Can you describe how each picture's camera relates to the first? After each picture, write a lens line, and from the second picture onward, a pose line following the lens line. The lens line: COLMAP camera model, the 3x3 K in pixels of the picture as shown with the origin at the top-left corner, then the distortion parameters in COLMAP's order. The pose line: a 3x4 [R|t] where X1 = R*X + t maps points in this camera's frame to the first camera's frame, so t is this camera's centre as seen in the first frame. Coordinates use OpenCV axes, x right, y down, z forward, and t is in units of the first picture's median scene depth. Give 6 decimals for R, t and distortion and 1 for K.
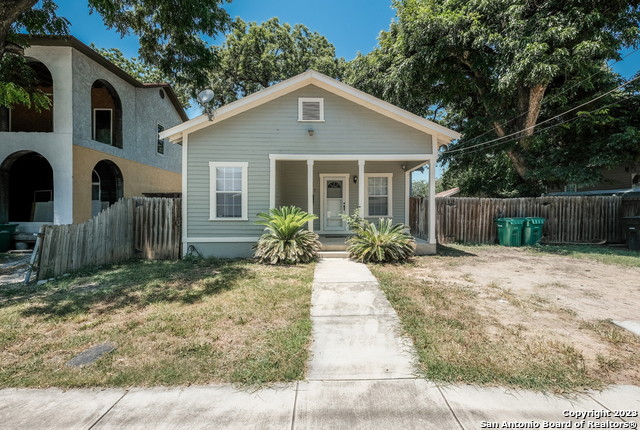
lens RADIAL K [[279.8, 0, 320.0], [0, 279.8, 213.0], [0, 0, 1]] dist [0.001974, 0.000614]
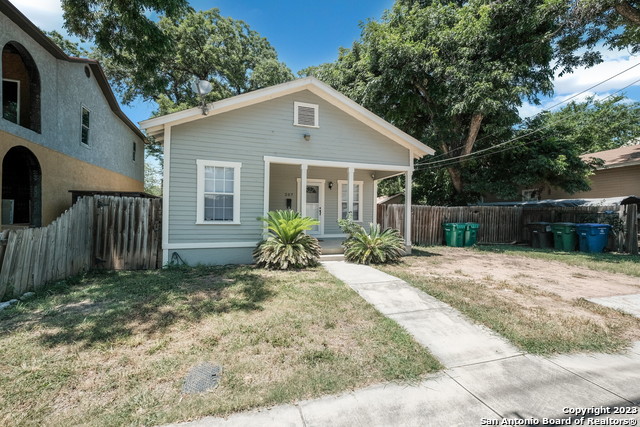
lens RADIAL K [[277.3, 0, 321.1], [0, 277.3, 216.7], [0, 0, 1]] dist [0.007794, 0.000868]
pose [[0.960450, 0.011921, 0.278198, -0.255132], [-0.010927, 0.999927, -0.005127, 0.002340], [-0.278239, 0.001884, 0.960510, 0.024588]]
